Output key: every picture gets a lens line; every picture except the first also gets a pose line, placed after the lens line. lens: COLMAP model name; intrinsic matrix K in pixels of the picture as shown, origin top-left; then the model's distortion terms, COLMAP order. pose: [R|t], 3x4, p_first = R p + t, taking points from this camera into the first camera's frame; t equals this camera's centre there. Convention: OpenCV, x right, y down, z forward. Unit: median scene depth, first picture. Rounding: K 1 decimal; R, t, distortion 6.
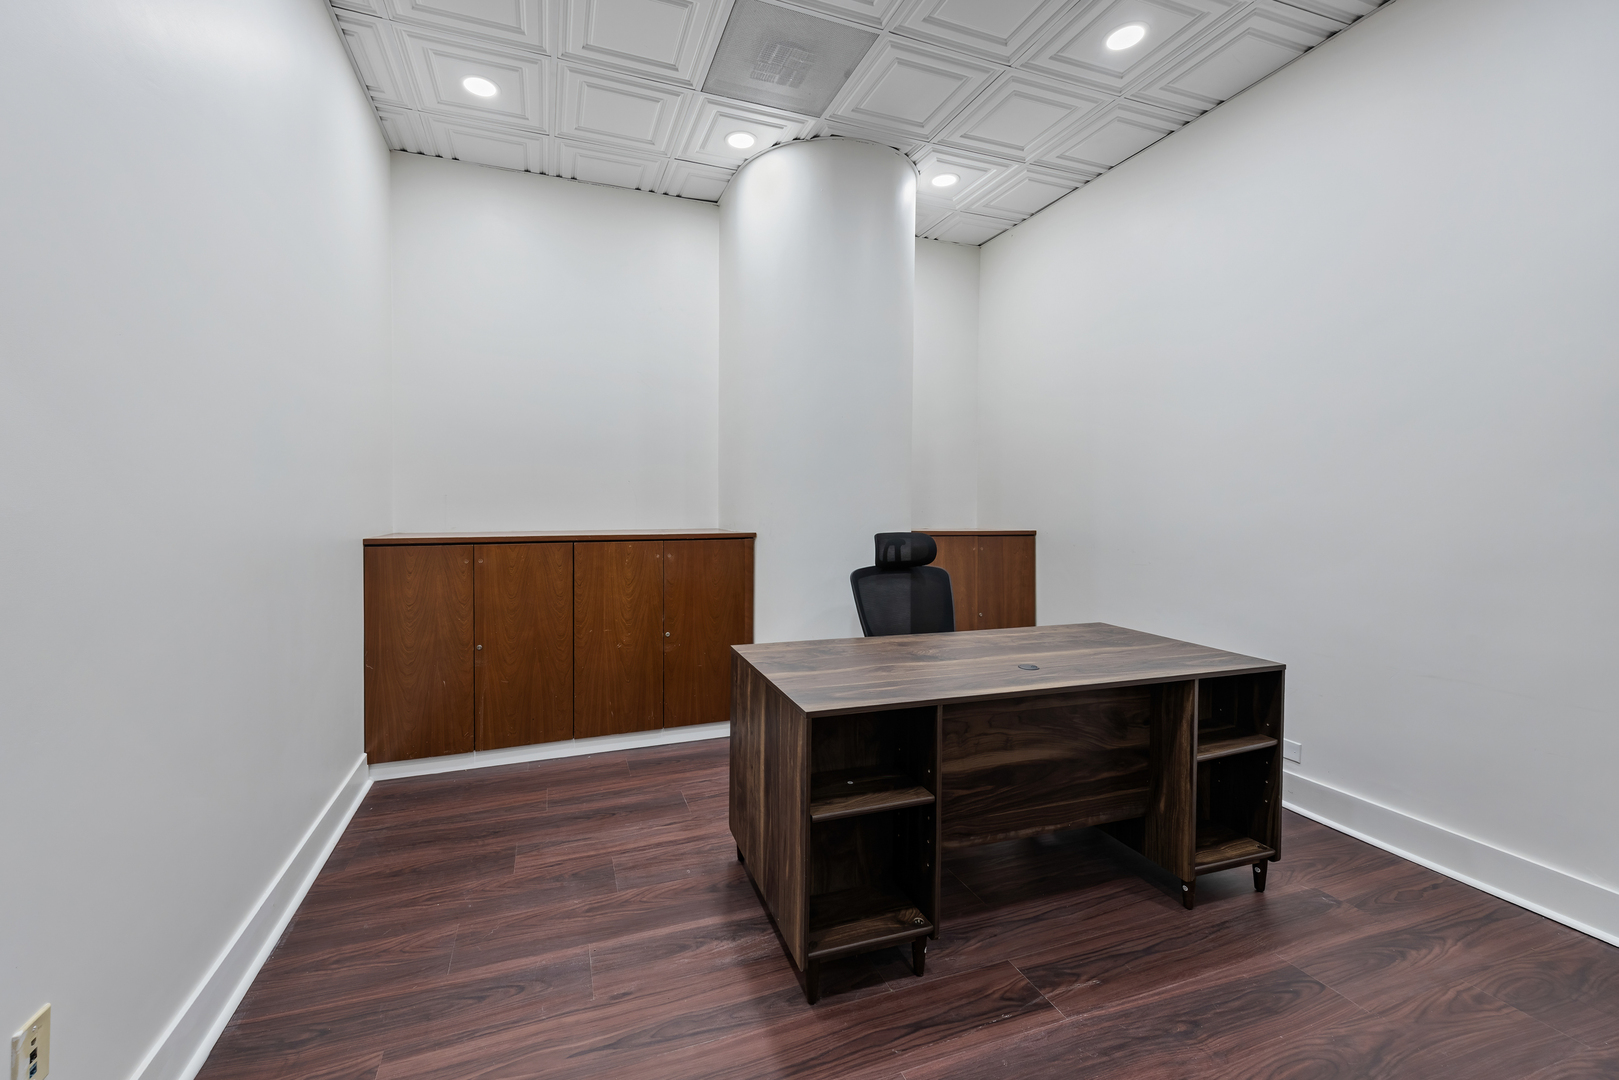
lens RADIAL K [[617.7, 0, 810.0], [0, 617.7, 526.5], [0, 0, 1]] dist [-0.003490, -0.000065]
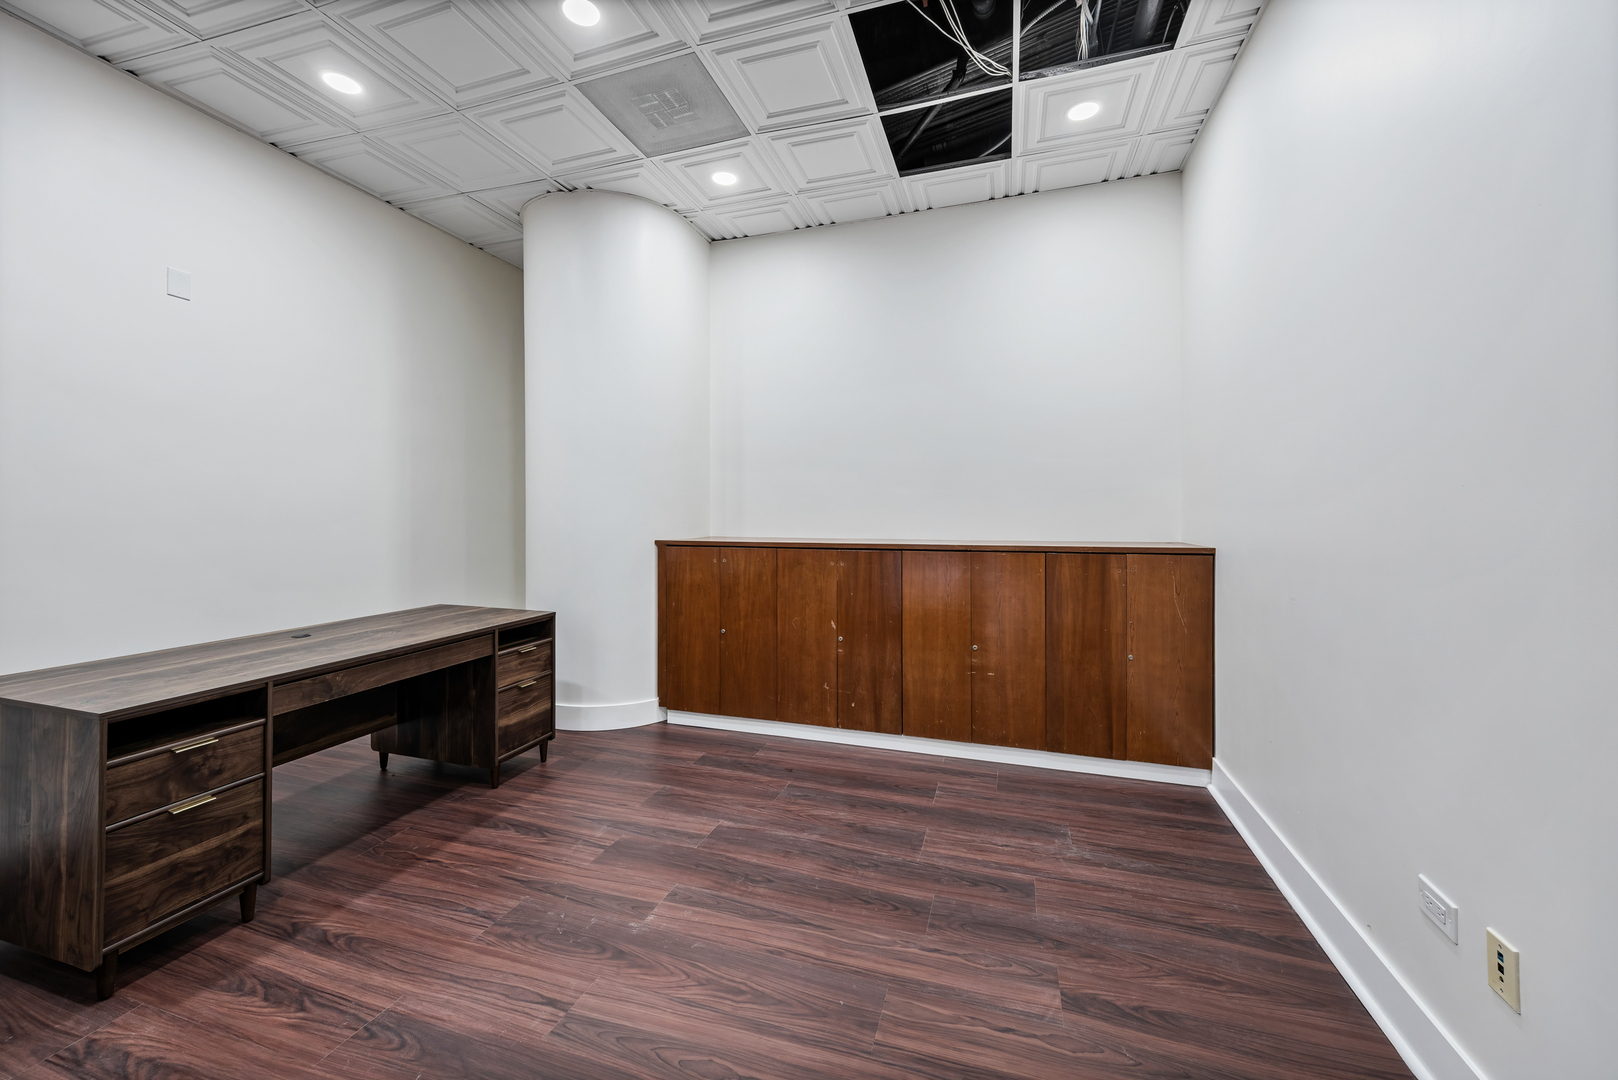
lens RADIAL K [[613.4, 0, 803.8], [0, 613.4, 519.2], [0, 0, 1]] dist [0.015730, -0.000061]
pose [[0.798475, 0.000964, -0.602027, 0.342242], [-0.016247, 0.999669, -0.019947, -0.004588], [0.601809, 0.025708, 0.798226, 0.123279]]
